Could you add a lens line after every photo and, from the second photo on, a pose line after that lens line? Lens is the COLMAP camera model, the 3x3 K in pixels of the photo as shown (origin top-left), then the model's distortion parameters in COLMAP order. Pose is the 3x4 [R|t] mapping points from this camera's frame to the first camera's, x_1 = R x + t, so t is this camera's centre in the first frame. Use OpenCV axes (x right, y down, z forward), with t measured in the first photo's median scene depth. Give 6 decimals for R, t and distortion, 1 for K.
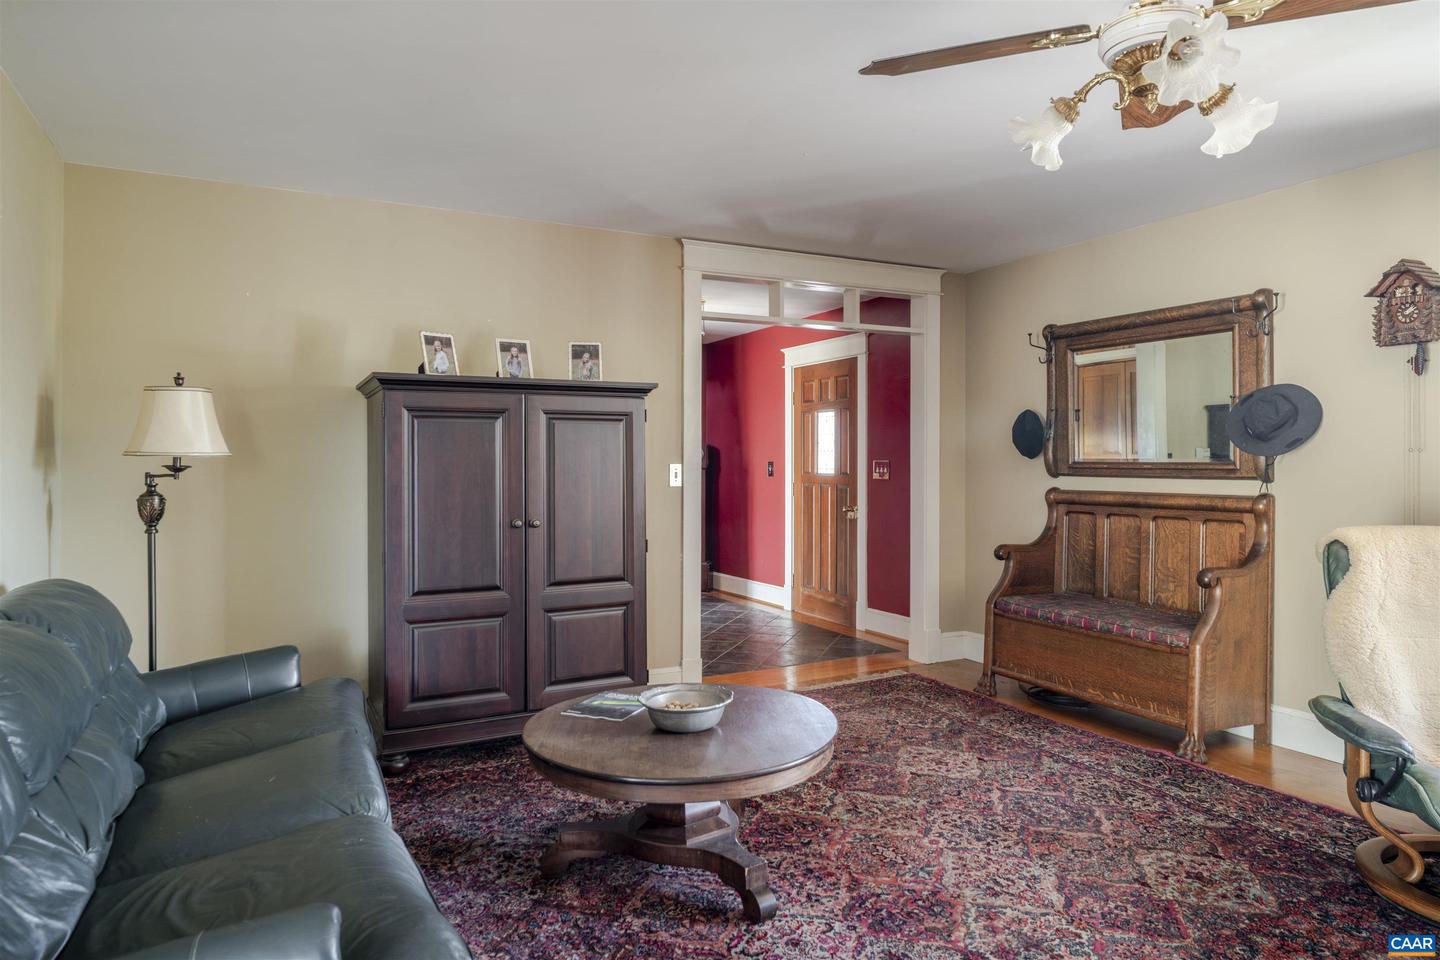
lens RADIAL K [[886.0, 0, 739.0], [0, 886.0, 462.9], [0, 0, 1]] dist [0.003100, 0.000822]
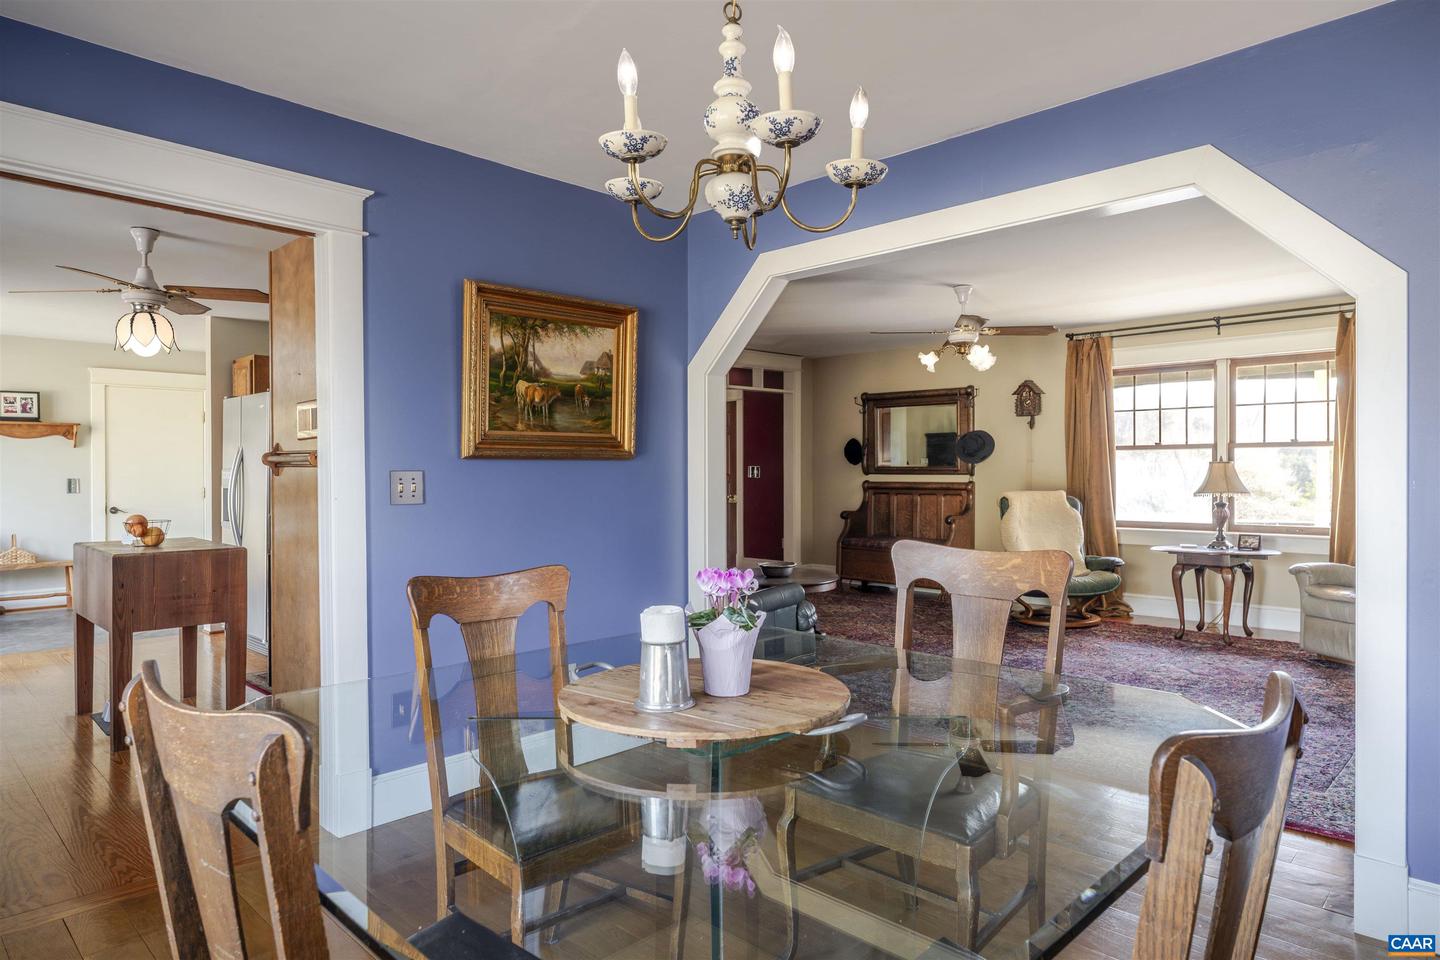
lens RADIAL K [[854.0, 0, 720.0], [0, 854.0, 480.0], [0, 0, 1]] dist [0.000339, 0.000116]
pose [[0.953964, -0.006714, 0.299846, -0.520218], [0.002805, 0.999905, 0.013465, 0.002174], [-0.299908, -0.012003, 0.953893, -0.677332]]
